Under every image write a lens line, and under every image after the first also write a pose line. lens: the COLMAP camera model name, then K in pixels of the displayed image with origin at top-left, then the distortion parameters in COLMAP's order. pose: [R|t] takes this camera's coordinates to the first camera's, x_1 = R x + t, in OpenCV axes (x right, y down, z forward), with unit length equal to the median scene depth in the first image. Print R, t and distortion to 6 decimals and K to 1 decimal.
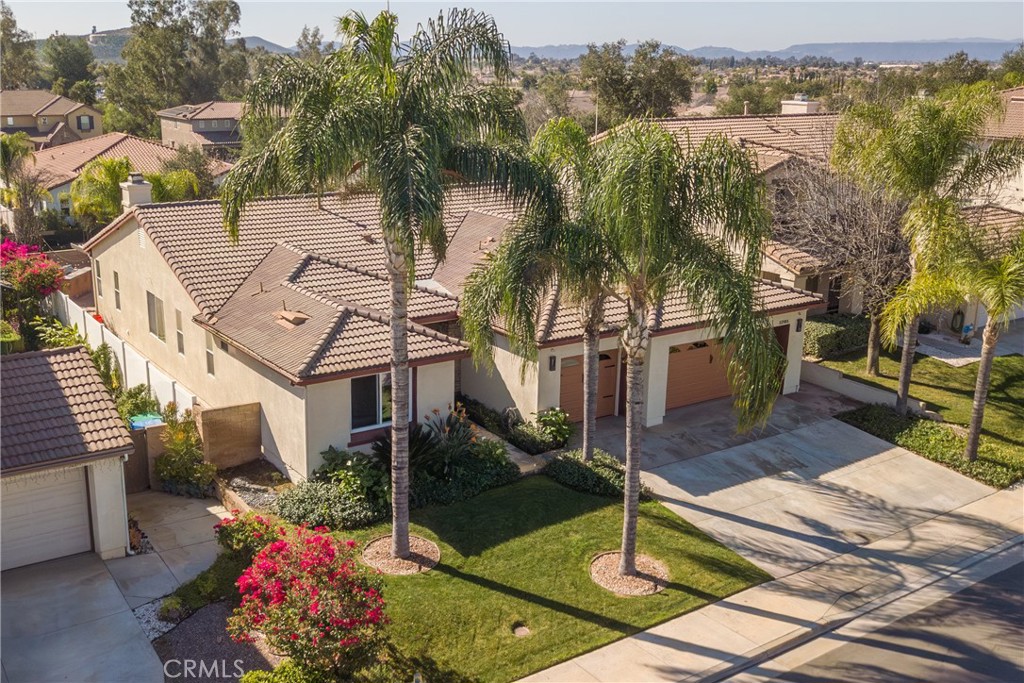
lens RADIAL K [[1020.3, 0, 448.4], [0, 1020.3, 340.9], [0, 0, 1]] dist [0.001254, -0.010200]
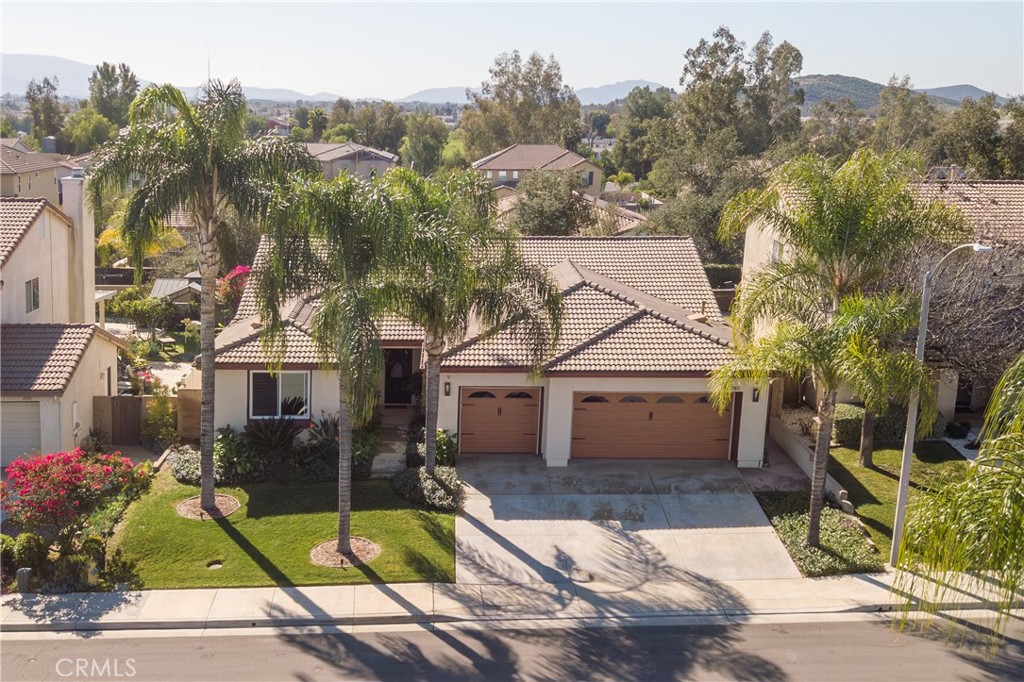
lens RADIAL K [[1198.6, 0, 483.8], [0, 1198.6, 318.2], [0, 0, 1]] dist [0.181520, -0.737818]
pose [[0.859436, 0.087311, -0.503732, 0.885556], [-0.137190, 0.988557, -0.062720, 0.024738], [0.492492, 0.123010, 0.861580, -0.130056]]
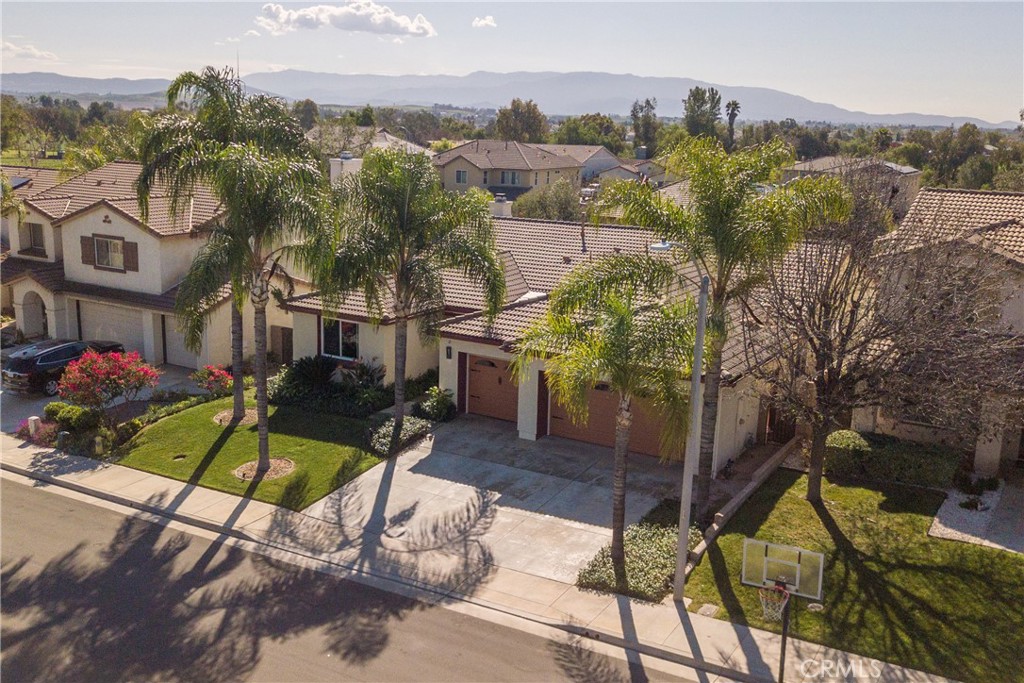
lens RADIAL K [[1007.9, 0, 512.0], [0, 1007.9, 341.5], [0, 0, 1]] dist [0.197245, -0.627955]
pose [[0.455291, 0.194469, -0.868845, 1.331713], [-0.260775, 0.962186, 0.078710, -0.118185], [0.851297, 0.190737, 0.488788, 0.522576]]
